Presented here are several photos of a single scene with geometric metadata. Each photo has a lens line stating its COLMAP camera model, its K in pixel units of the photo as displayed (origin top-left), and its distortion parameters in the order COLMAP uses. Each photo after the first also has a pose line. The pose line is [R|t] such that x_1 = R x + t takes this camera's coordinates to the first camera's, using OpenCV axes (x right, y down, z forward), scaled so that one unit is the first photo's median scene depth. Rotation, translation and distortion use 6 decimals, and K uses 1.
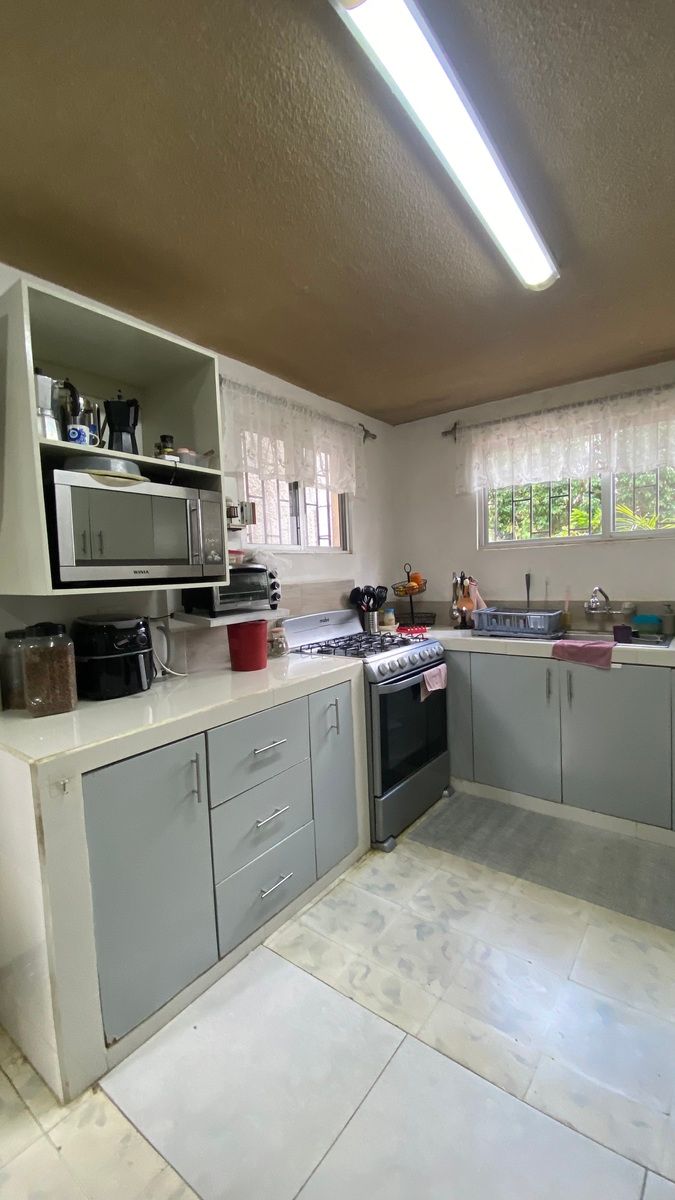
lens RADIAL K [[486.5, 0, 333.7], [0, 486.5, 599.7], [0, 0, 1]] dist [0.017326, -0.019013]
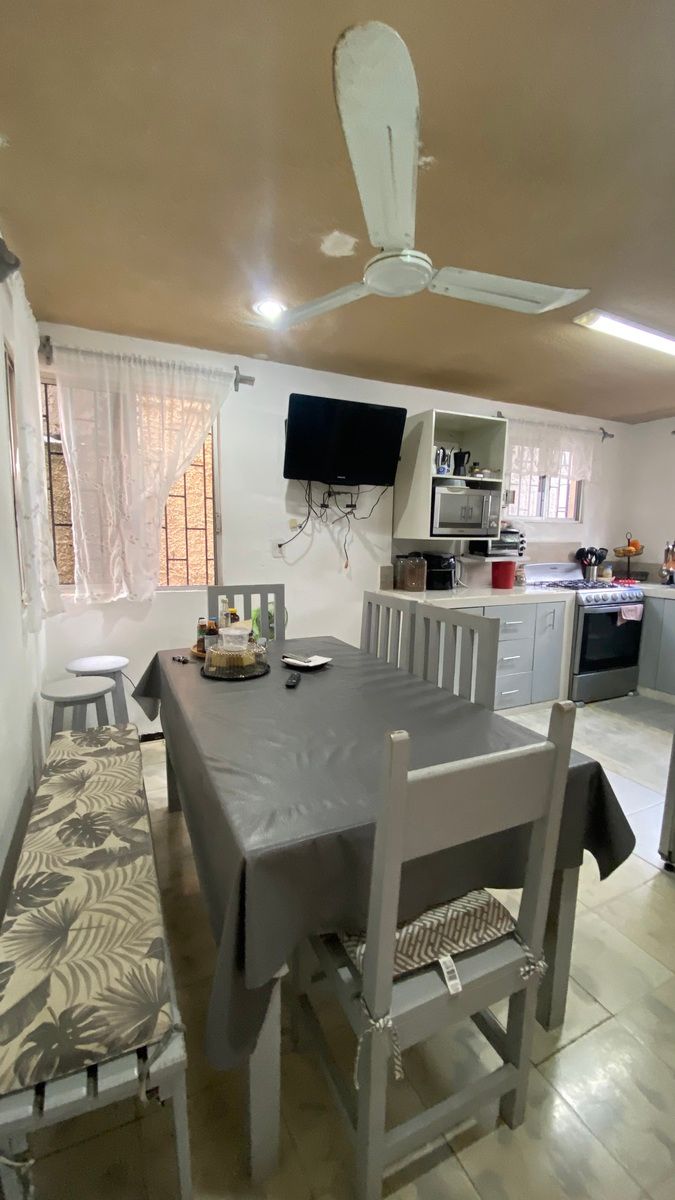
lens RADIAL K [[486.5, 0, 333.7], [0, 486.5, 599.7], [0, 0, 1]] dist [0.017326, -0.019013]
pose [[0.892465, 0.110990, -0.437250, 0.048121], [-0.073703, 0.992112, 0.101401, 0.041223], [0.445055, -0.058271, 0.893605, -0.727600]]
